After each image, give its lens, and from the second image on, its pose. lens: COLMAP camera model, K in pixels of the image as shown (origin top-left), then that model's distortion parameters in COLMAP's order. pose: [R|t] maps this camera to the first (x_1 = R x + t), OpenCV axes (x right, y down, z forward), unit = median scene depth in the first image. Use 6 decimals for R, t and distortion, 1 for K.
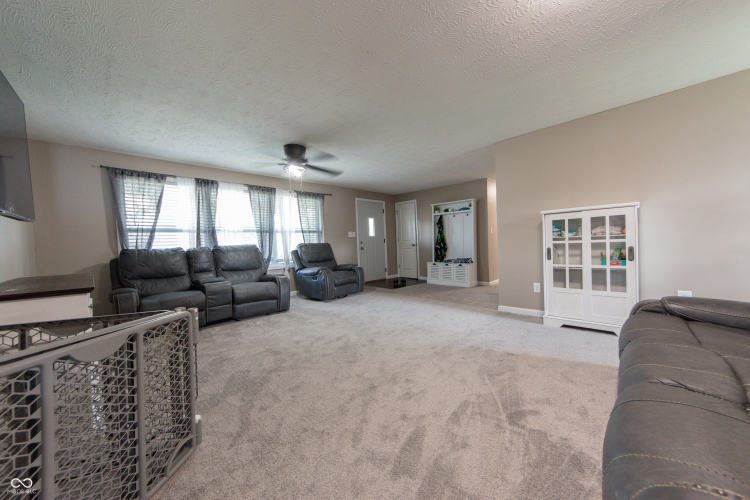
lens RADIAL K [[269.6, 0, 376.1], [0, 269.6, 252.0], [0, 0, 1]] dist [0.000093, -0.000057]
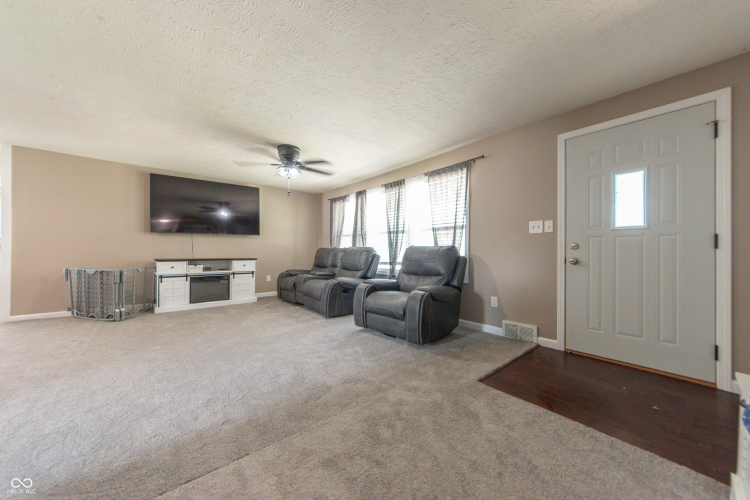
lens RADIAL K [[269.6, 0, 376.1], [0, 269.6, 252.0], [0, 0, 1]] dist [0.000093, -0.000057]
pose [[-0.094230, 0.040101, -0.994742, 0.368513], [-0.033378, 0.998499, 0.043414, -0.035348], [0.994991, 0.037293, -0.092750, 0.790087]]
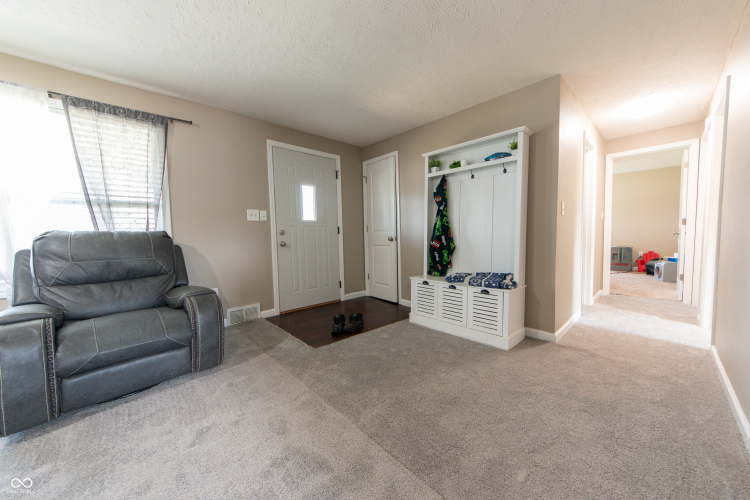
lens RADIAL K [[269.6, 0, 376.1], [0, 269.6, 252.0], [0, 0, 1]] dist [0.000093, -0.000057]
pose [[0.999002, 0.020881, -0.039473, 0.146160], [-0.019657, 0.999322, 0.031145, -0.018792], [0.040096, -0.030338, 0.998735, 0.529749]]
